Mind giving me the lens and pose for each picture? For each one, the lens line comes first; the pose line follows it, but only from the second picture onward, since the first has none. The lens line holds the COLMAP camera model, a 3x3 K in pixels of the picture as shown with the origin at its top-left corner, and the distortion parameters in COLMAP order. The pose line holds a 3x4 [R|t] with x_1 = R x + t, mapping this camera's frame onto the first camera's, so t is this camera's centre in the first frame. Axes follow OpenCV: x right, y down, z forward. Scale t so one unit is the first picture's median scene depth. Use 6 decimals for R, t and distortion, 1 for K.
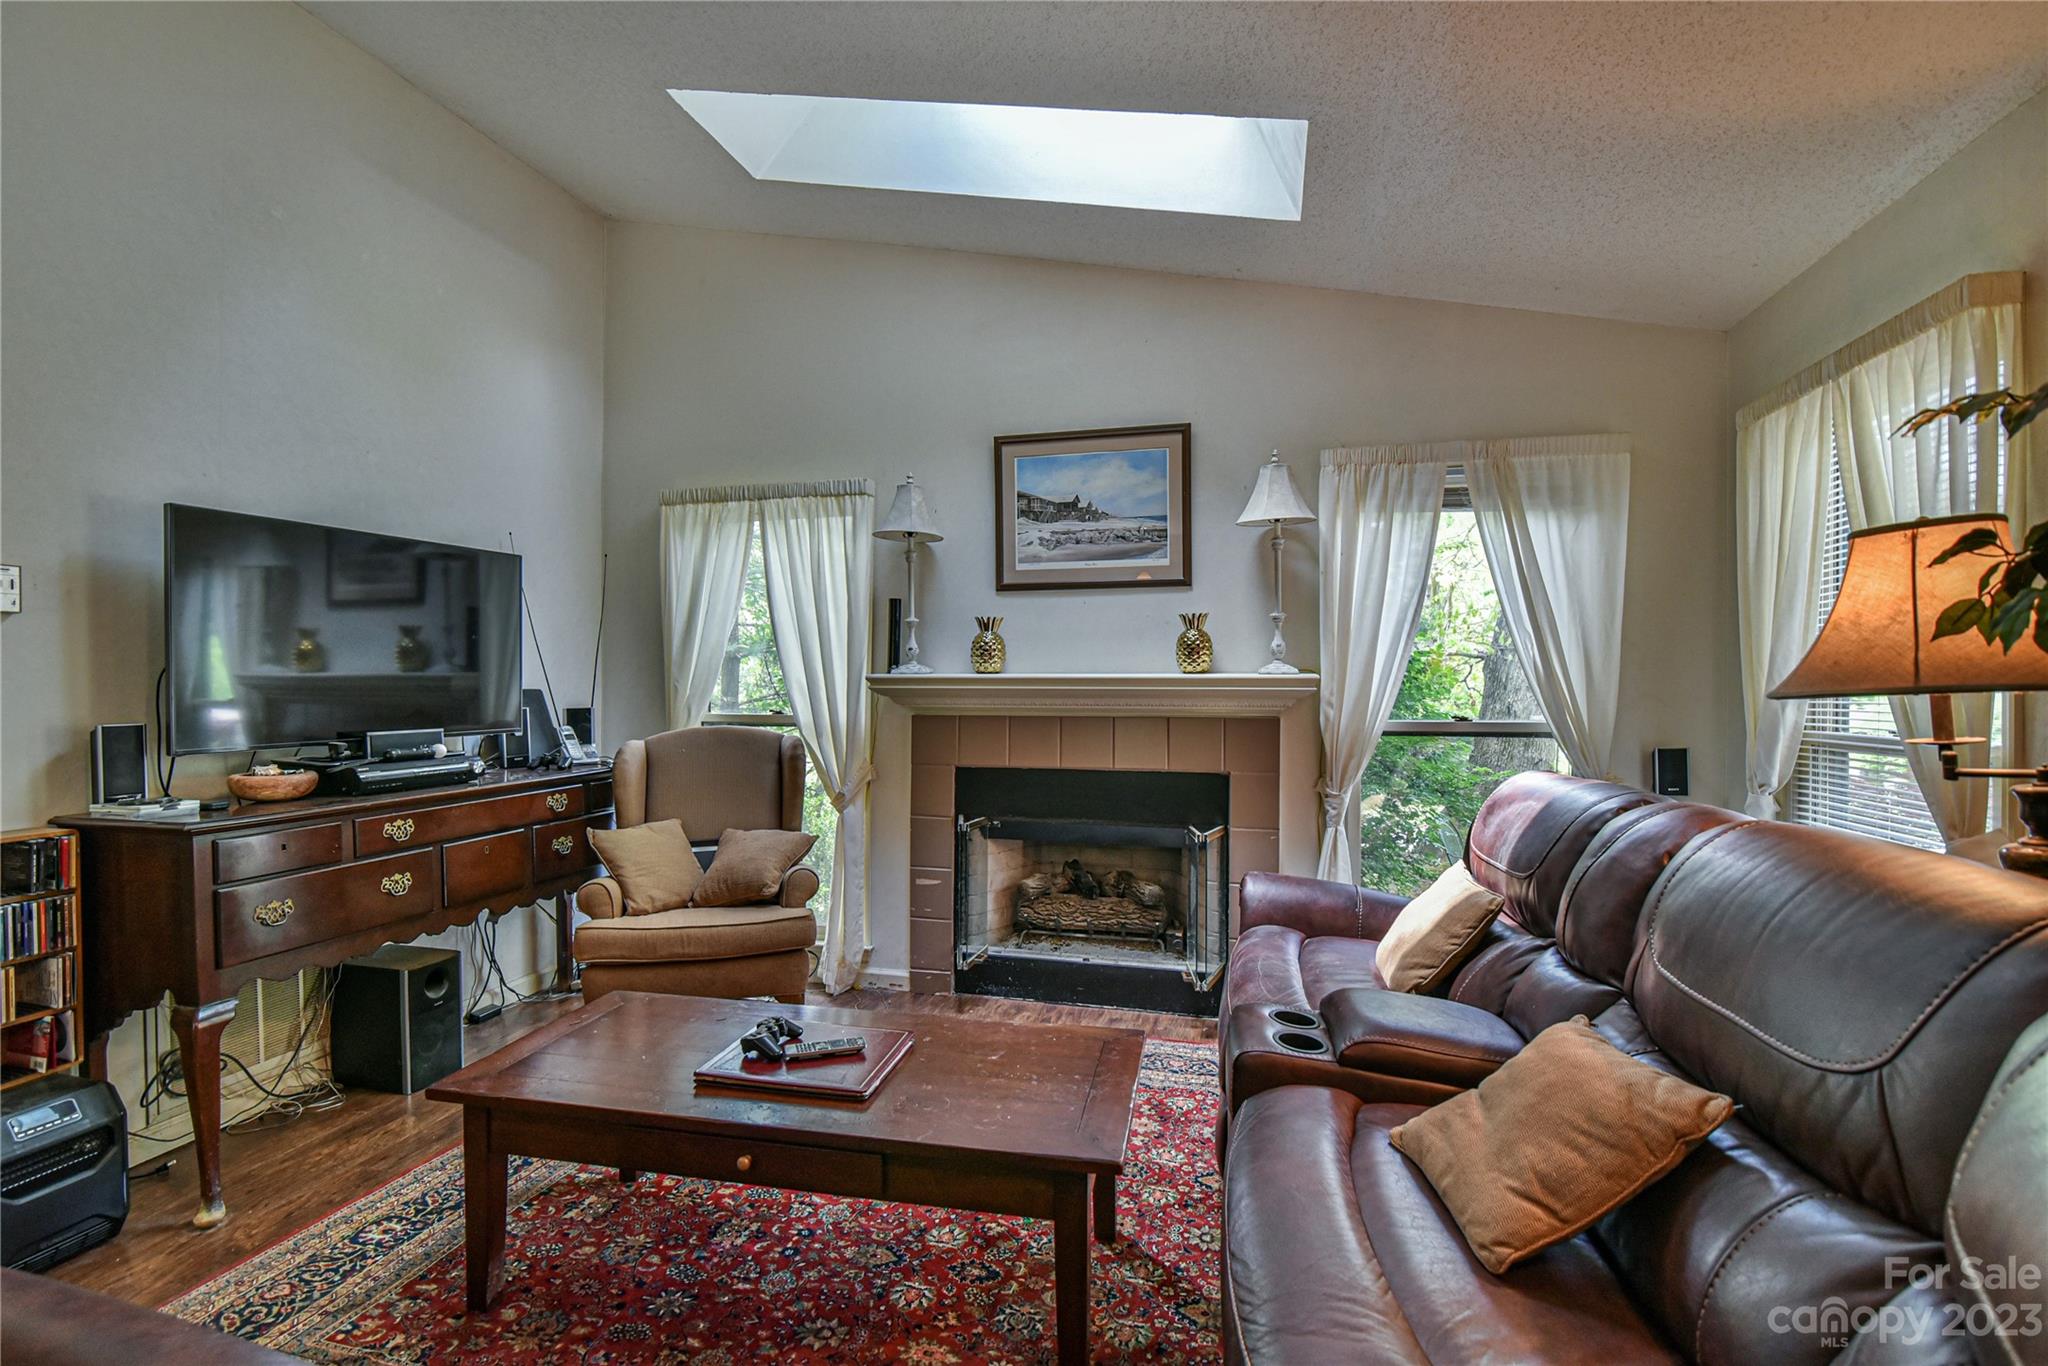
lens RADIAL K [[945.0, 0, 1028.0], [0, 945.0, 702.3], [0, 0, 1]] dist [-0.017962, 0.000226]
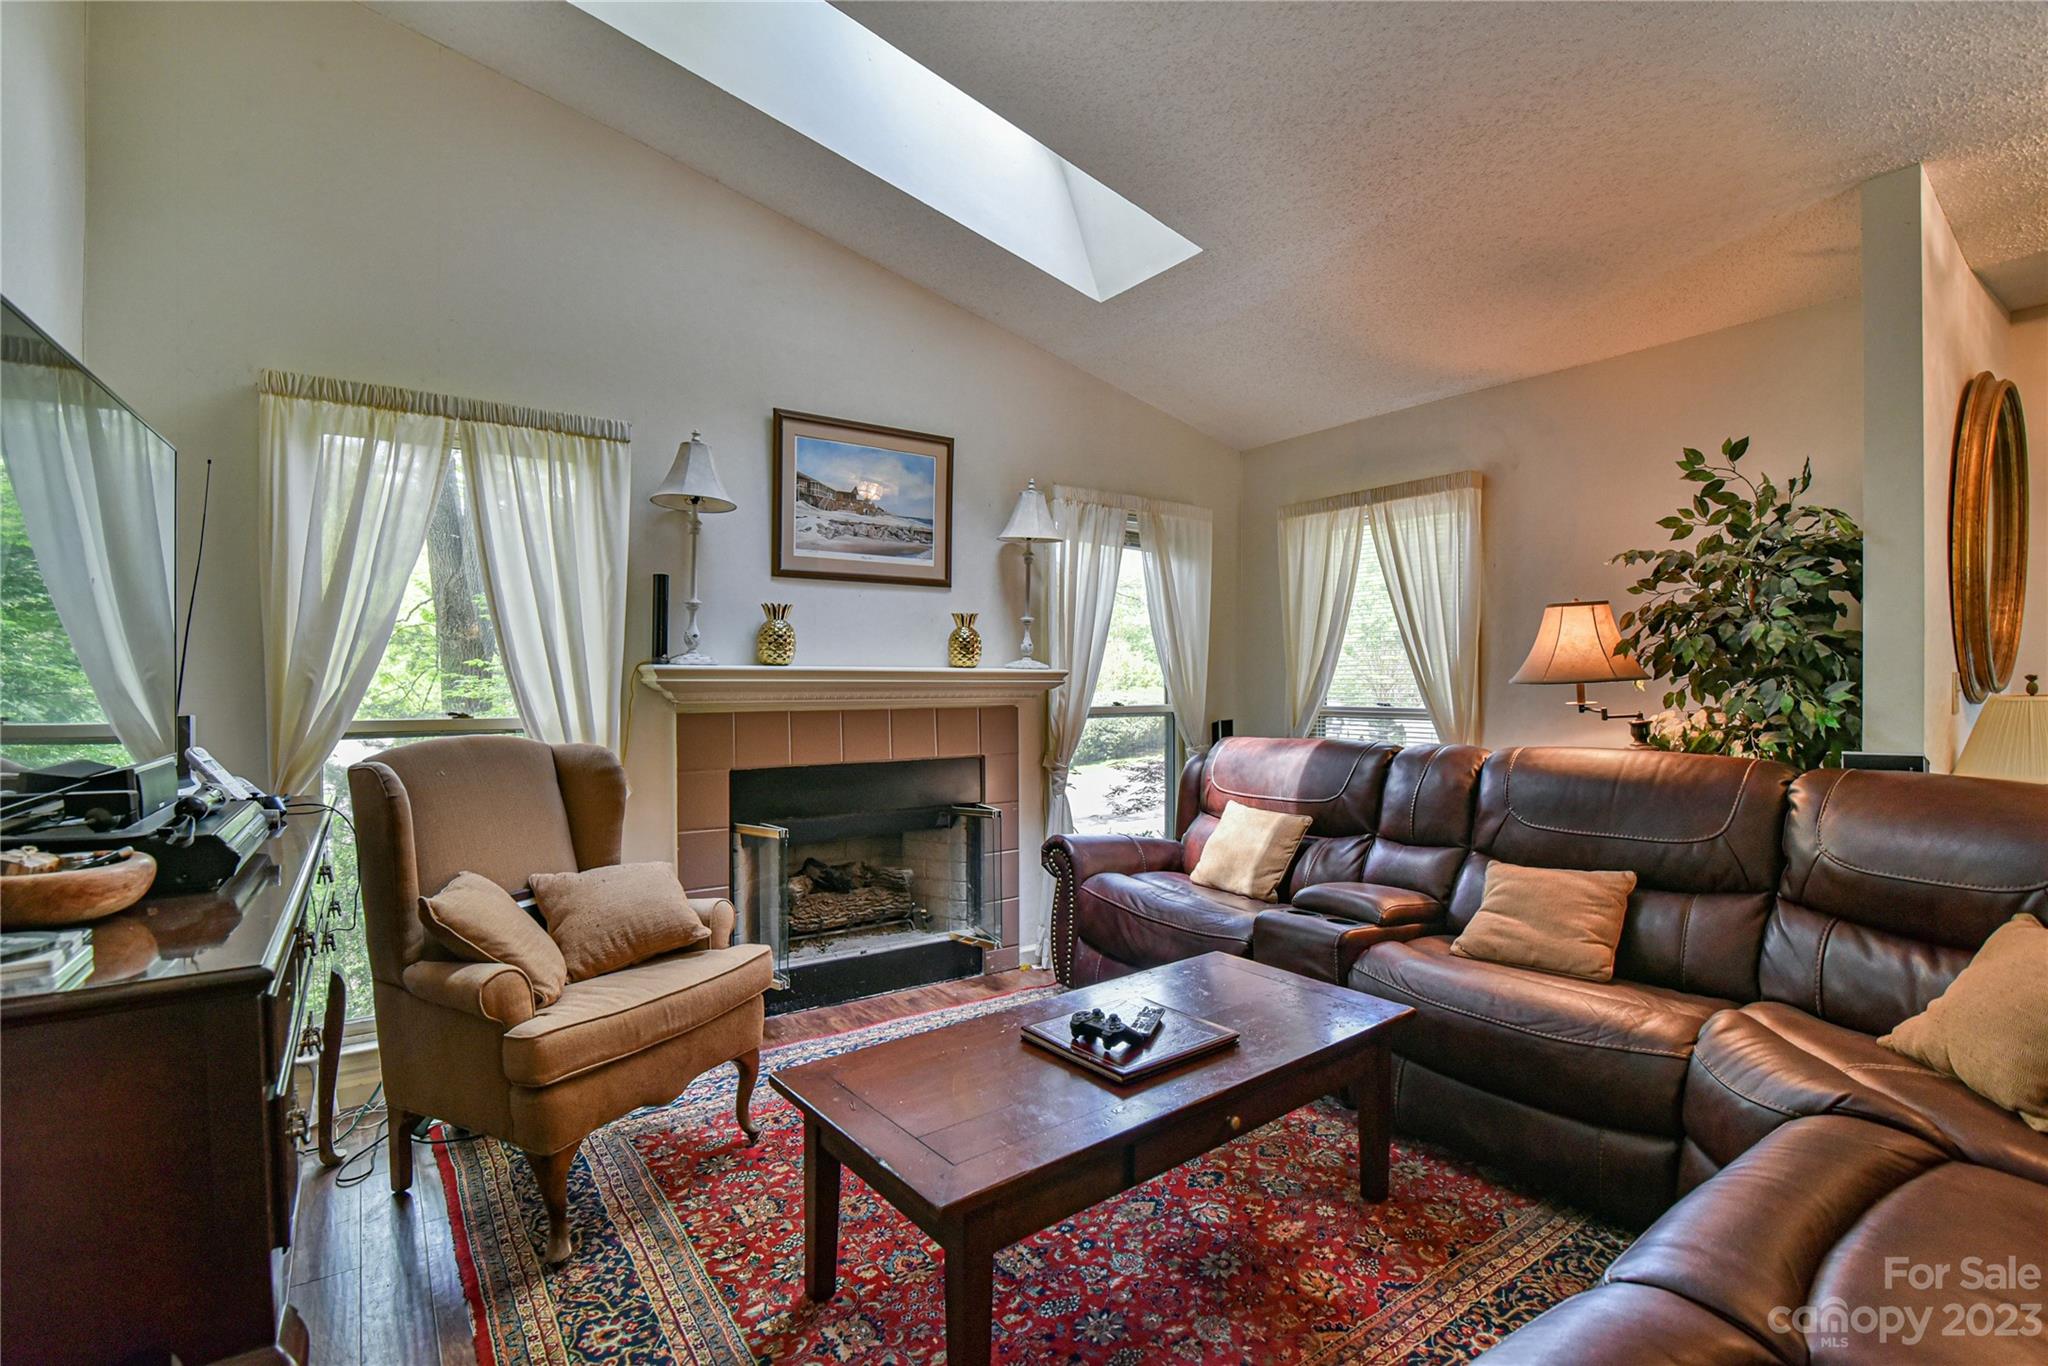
lens RADIAL K [[944.7, 0, 1026.0], [0, 944.7, 698.7], [0, 0, 1]] dist [-0.000912, 0.000076]
pose [[0.639318, -0.018593, 0.768717, -0.598917], [0.015535, 0.999816, 0.011263, -0.004729], [-0.768785, 0.004742, 0.639489, 0.226636]]
